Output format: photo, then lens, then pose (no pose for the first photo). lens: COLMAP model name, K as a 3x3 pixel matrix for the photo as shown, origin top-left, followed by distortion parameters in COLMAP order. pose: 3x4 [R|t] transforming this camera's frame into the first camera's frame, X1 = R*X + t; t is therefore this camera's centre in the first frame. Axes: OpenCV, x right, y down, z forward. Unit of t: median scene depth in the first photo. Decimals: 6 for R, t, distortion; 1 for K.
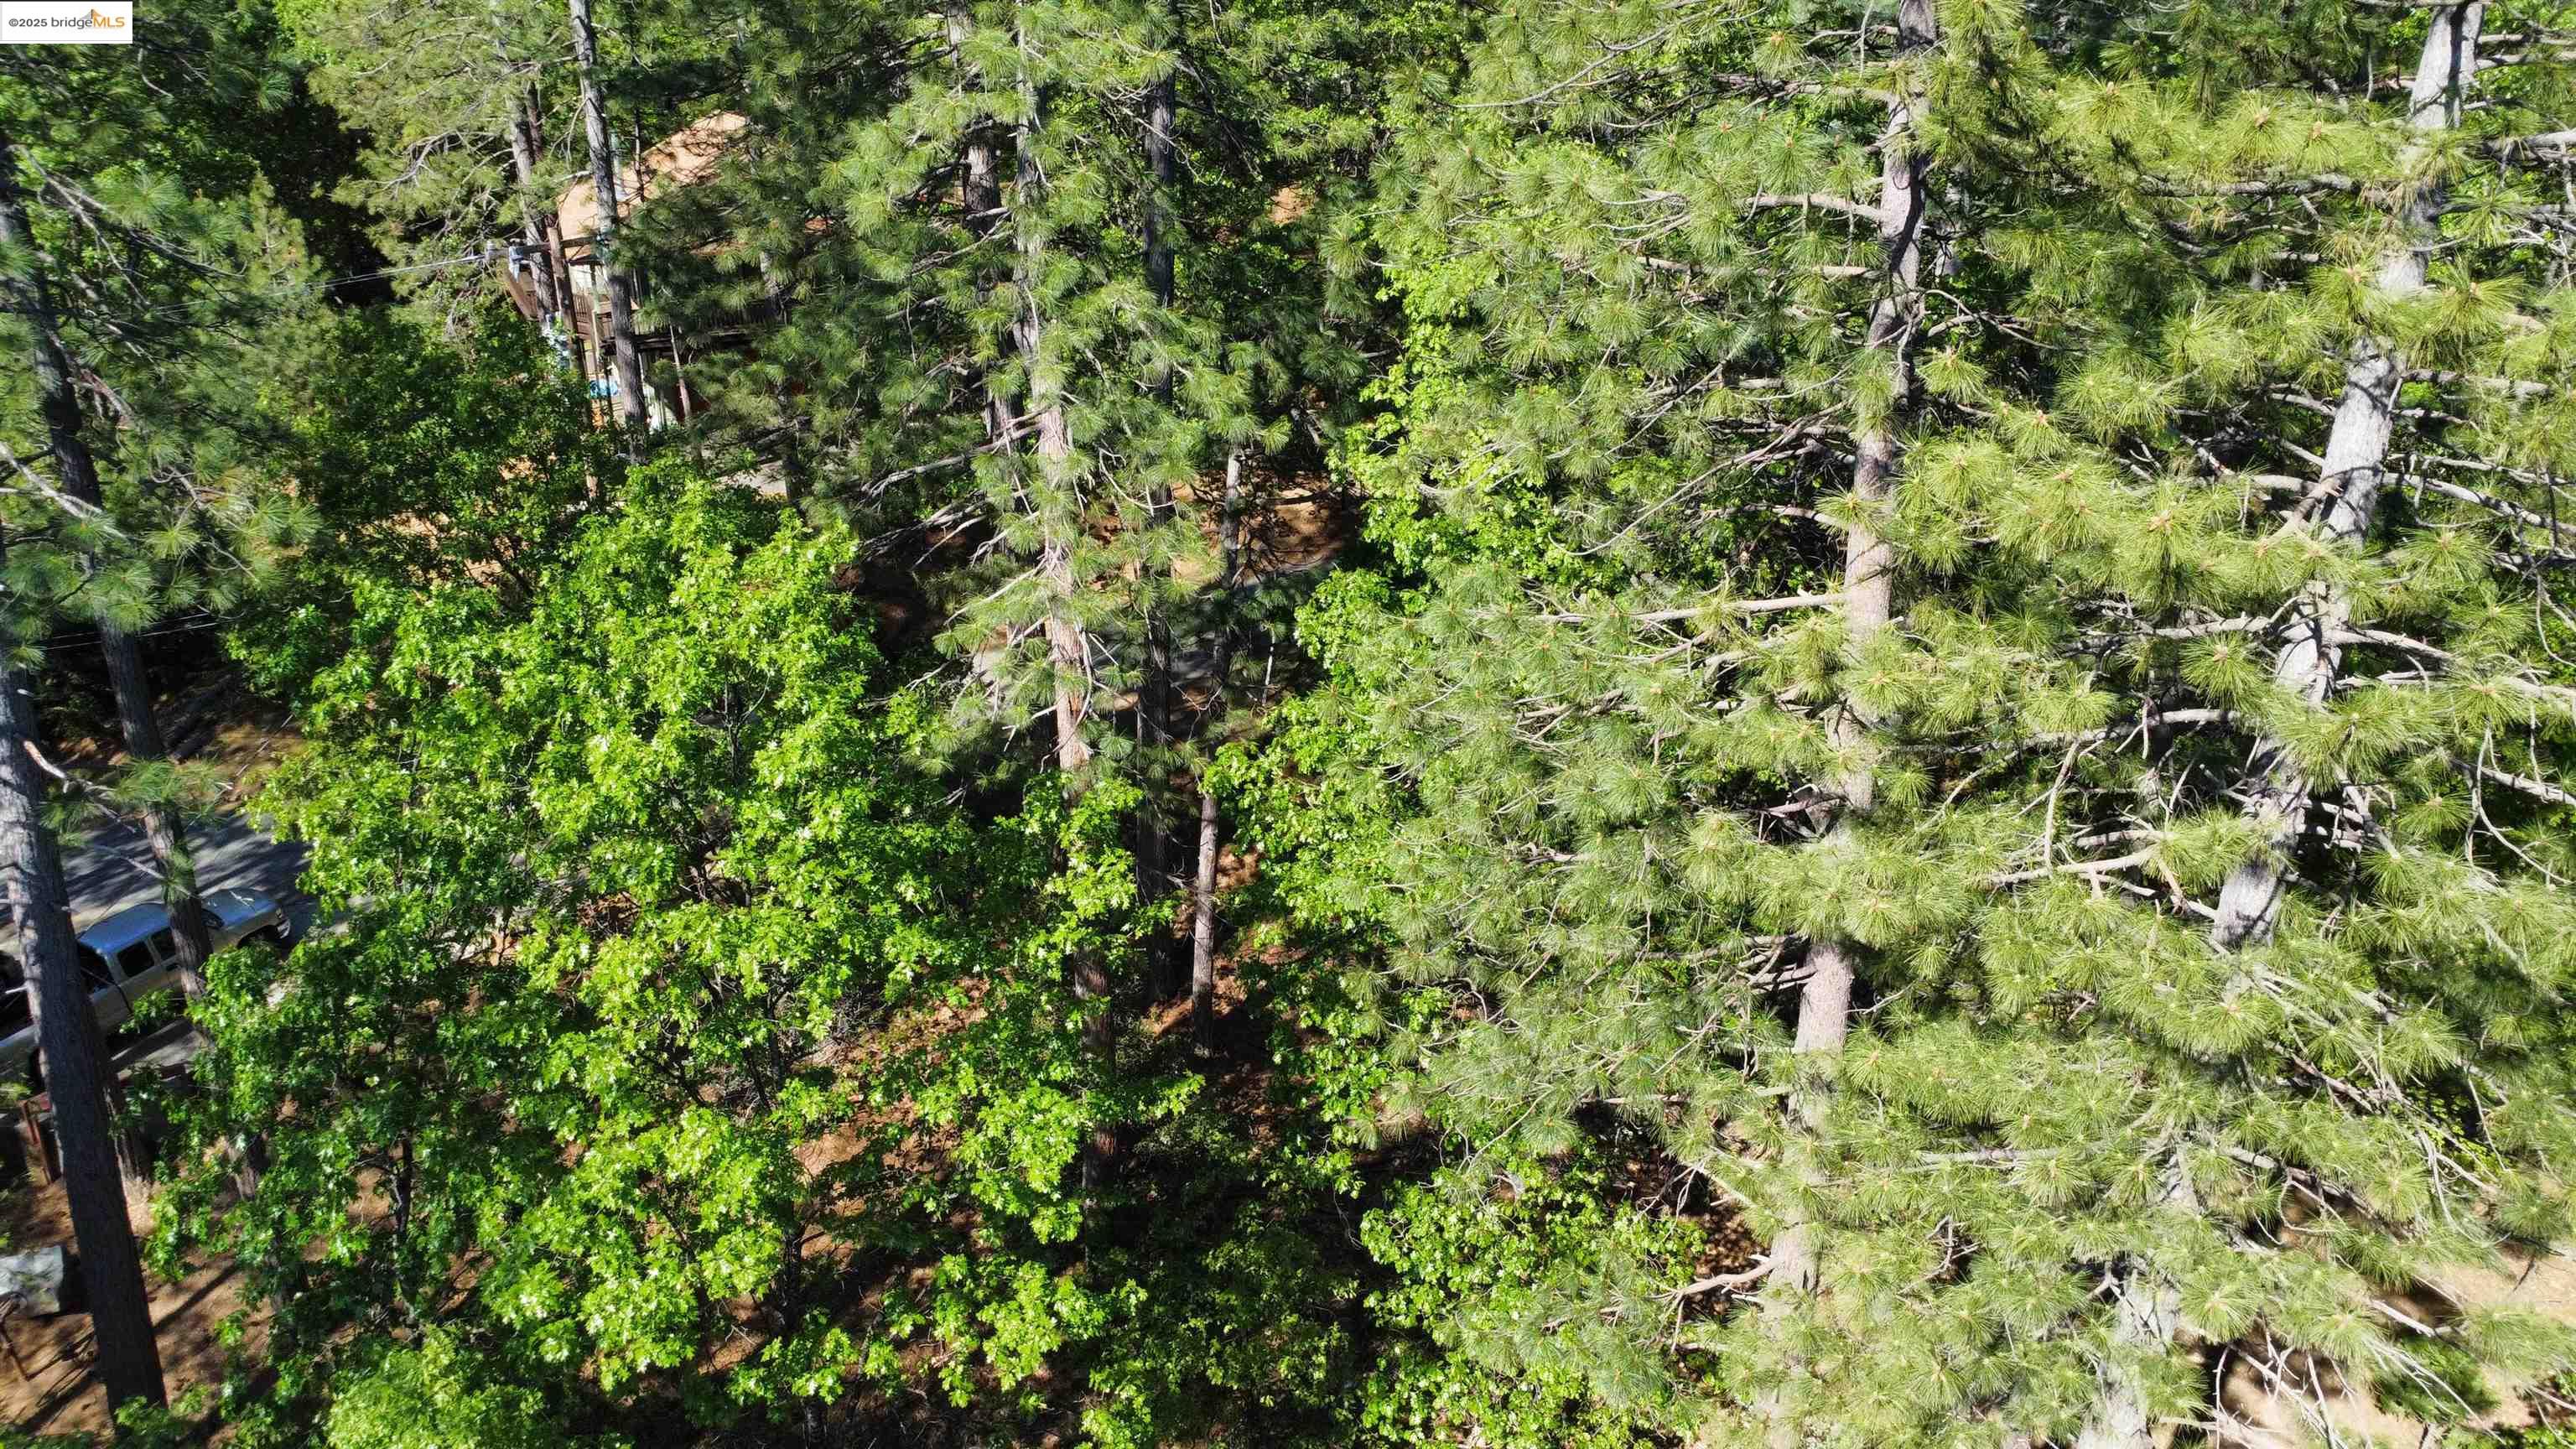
lens RADIAL K [[1872.2, 0, 1278.6], [0, 1872.2, 724.7], [0, 0, 1]] dist [-0.013934, -0.037901]
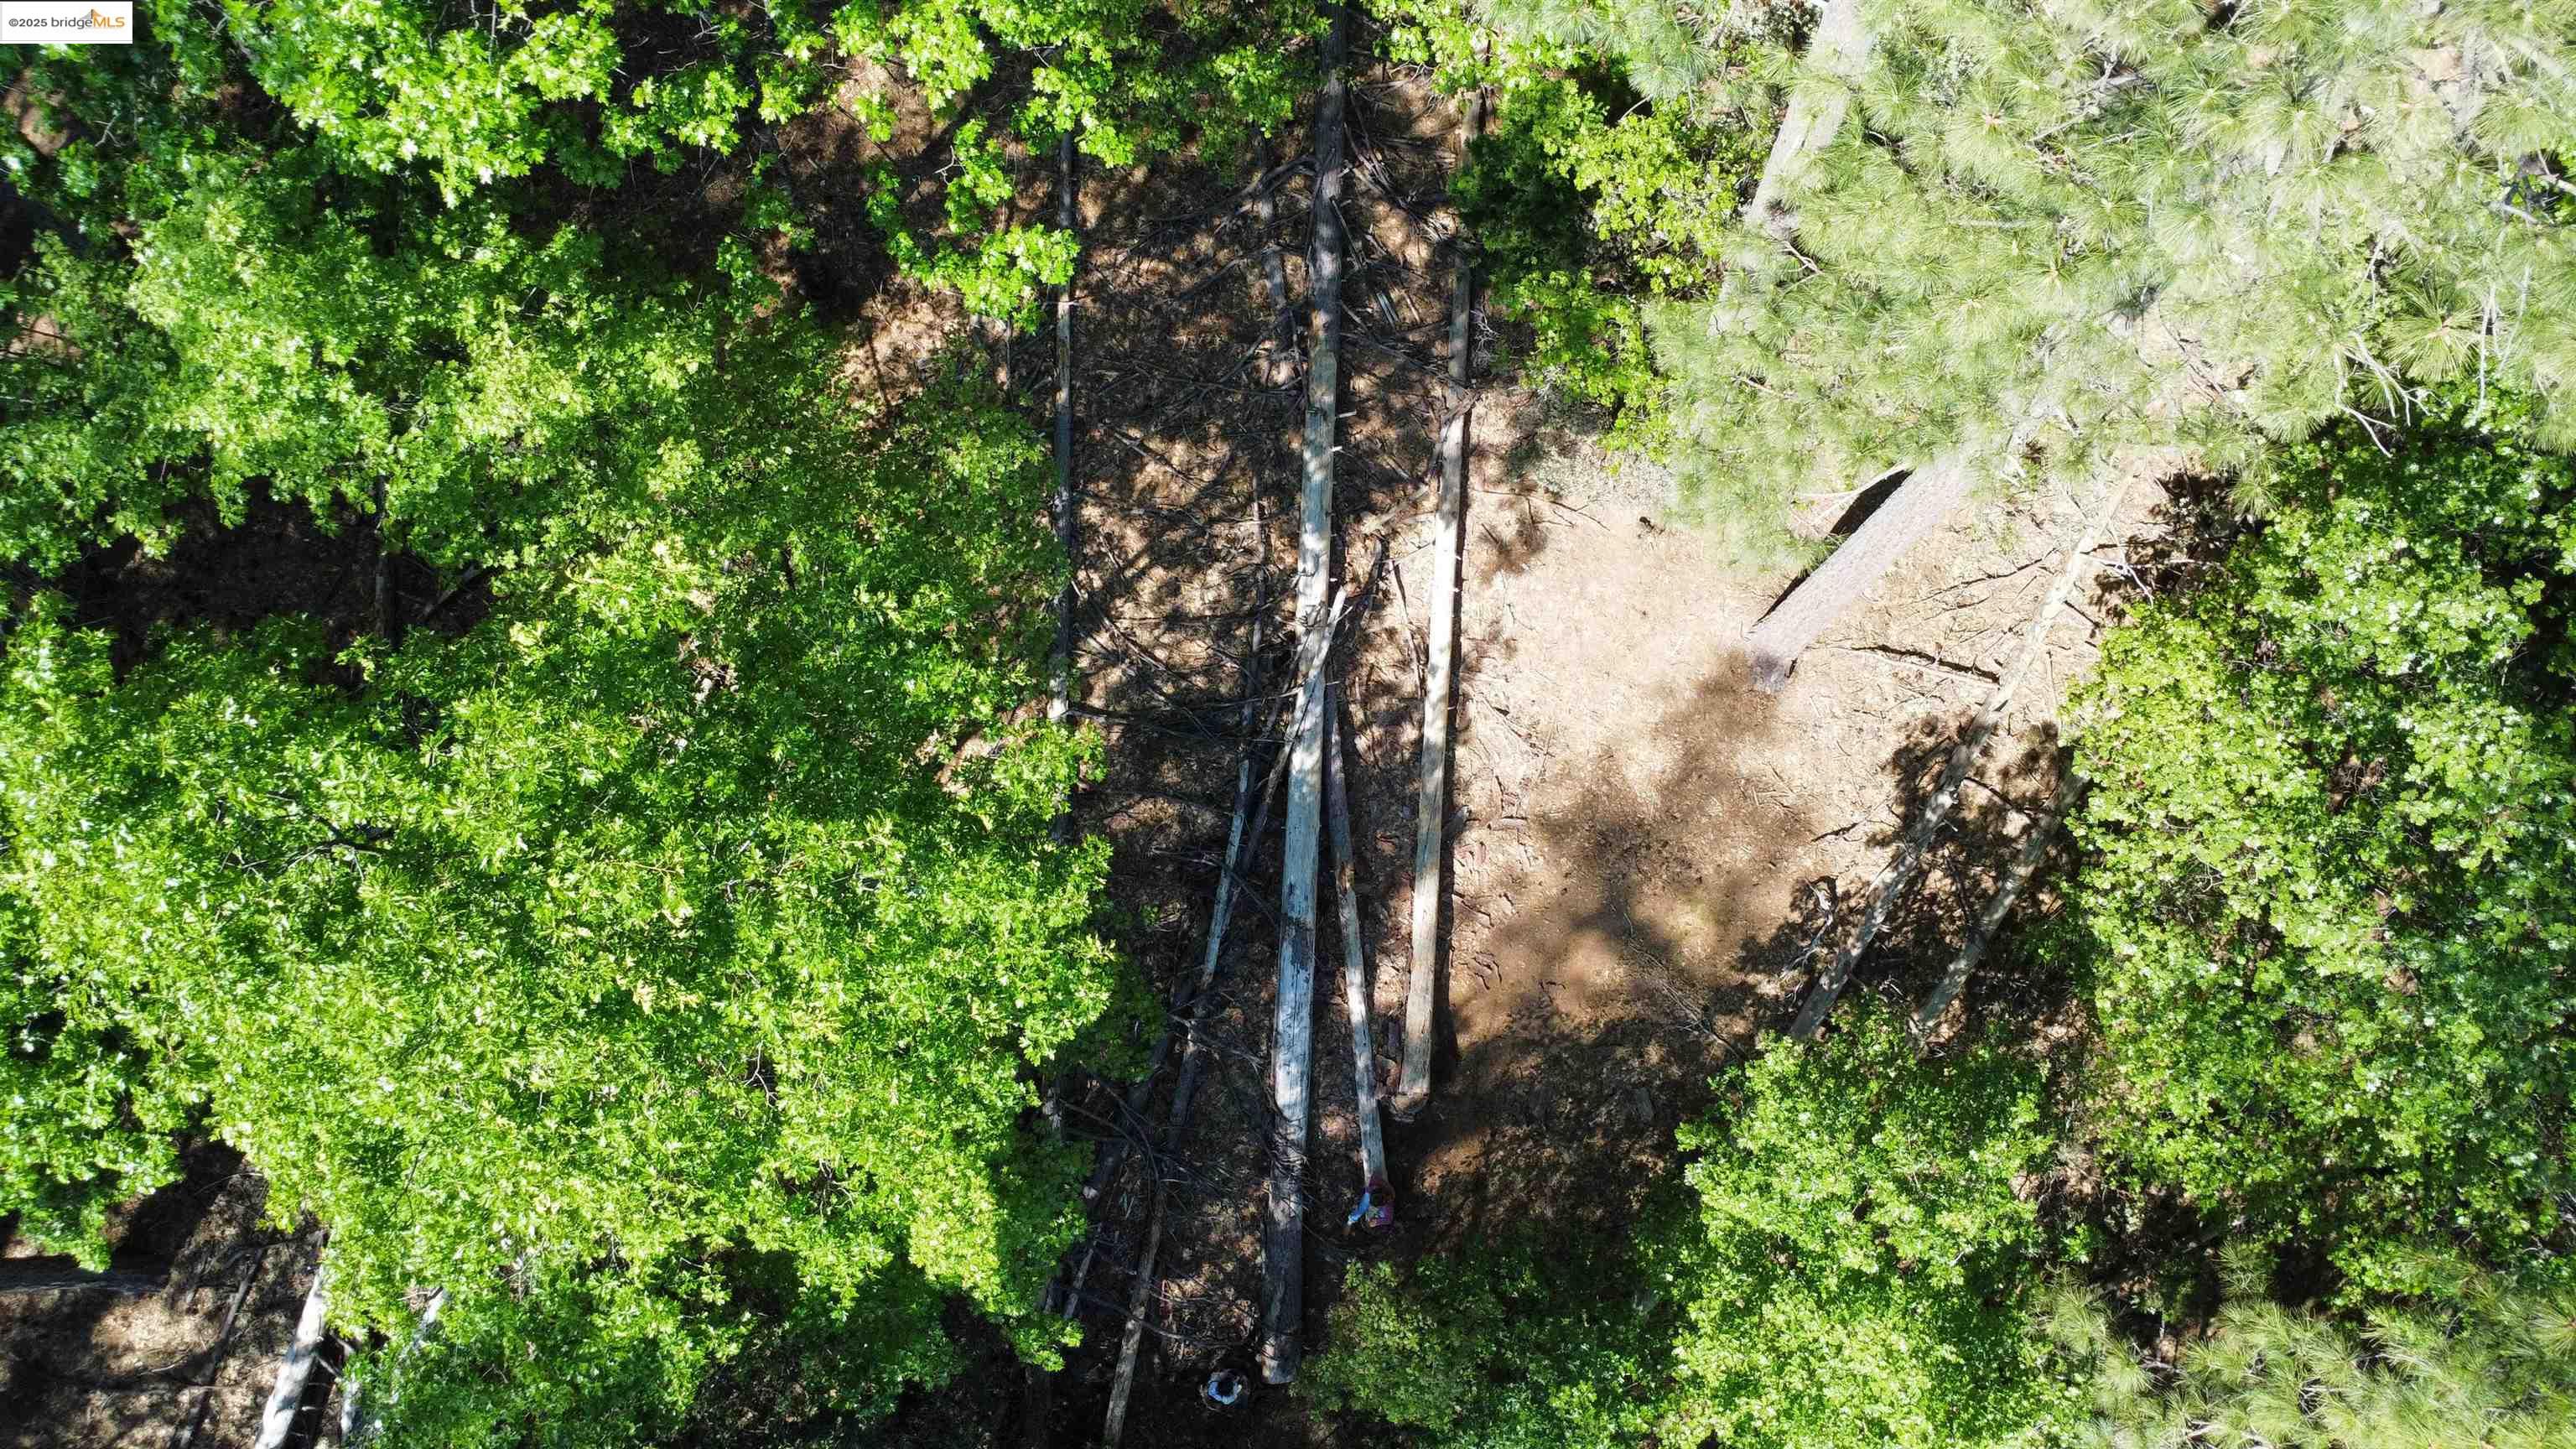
lens RADIAL K [[1871.5, 0, 1281.5], [0, 1871.5, 725.5], [0, 0, 1]] dist [-0.009514, -0.038469]
pose [[0.999983, -0.003679, 0.004489, 0.006246], [-0.001134, 0.634671, 0.772782, -0.121621], [-0.005692, -0.772774, 0.634656, 0.248447]]
